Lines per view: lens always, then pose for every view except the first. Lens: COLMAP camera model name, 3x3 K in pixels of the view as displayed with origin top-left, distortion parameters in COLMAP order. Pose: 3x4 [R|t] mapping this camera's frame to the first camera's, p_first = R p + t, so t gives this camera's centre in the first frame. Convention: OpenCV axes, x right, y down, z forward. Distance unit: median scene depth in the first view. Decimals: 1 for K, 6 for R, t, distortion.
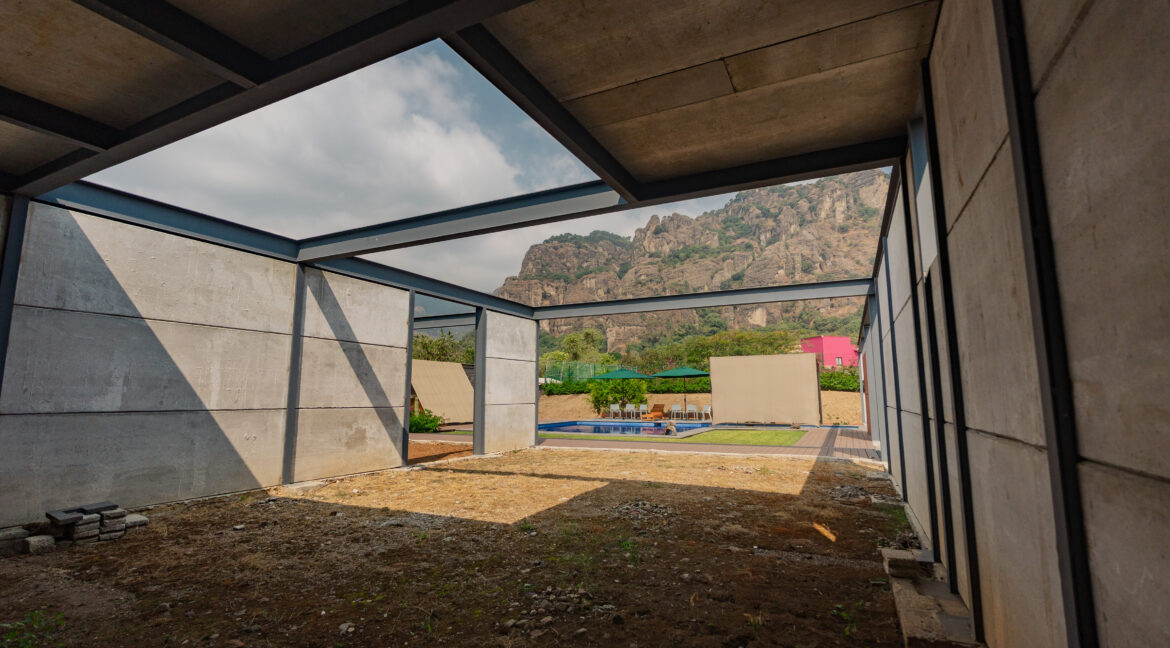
lens RADIAL K [[536.5, 0, 585.4], [0, 536.5, 324.4], [0, 0, 1]] dist [-0.018841, 0.000038]
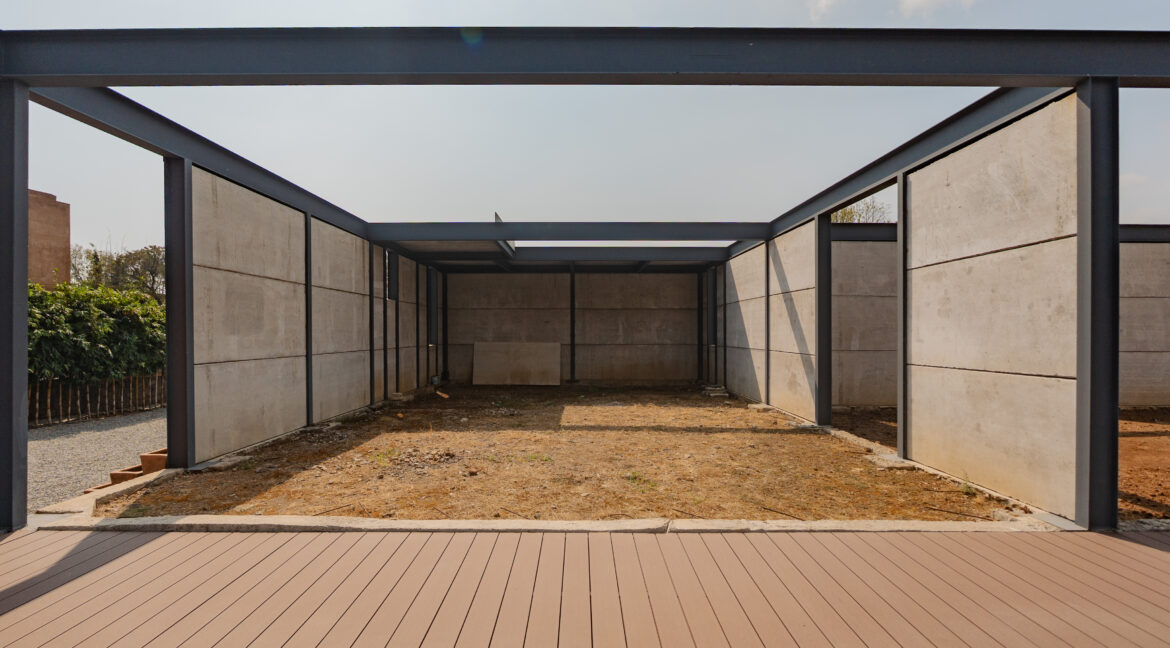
lens RADIAL K [[536.5, 0, 584.3], [0, 536.5, 330.3], [0, 0, 1]] dist [-0.018841, 0.000038]
pose [[-0.893581, -0.000648, -0.448901, 0.065880], [0.063271, 0.989834, -0.127377, 0.034516], [0.444420, -0.142225, -0.884456, 0.277562]]
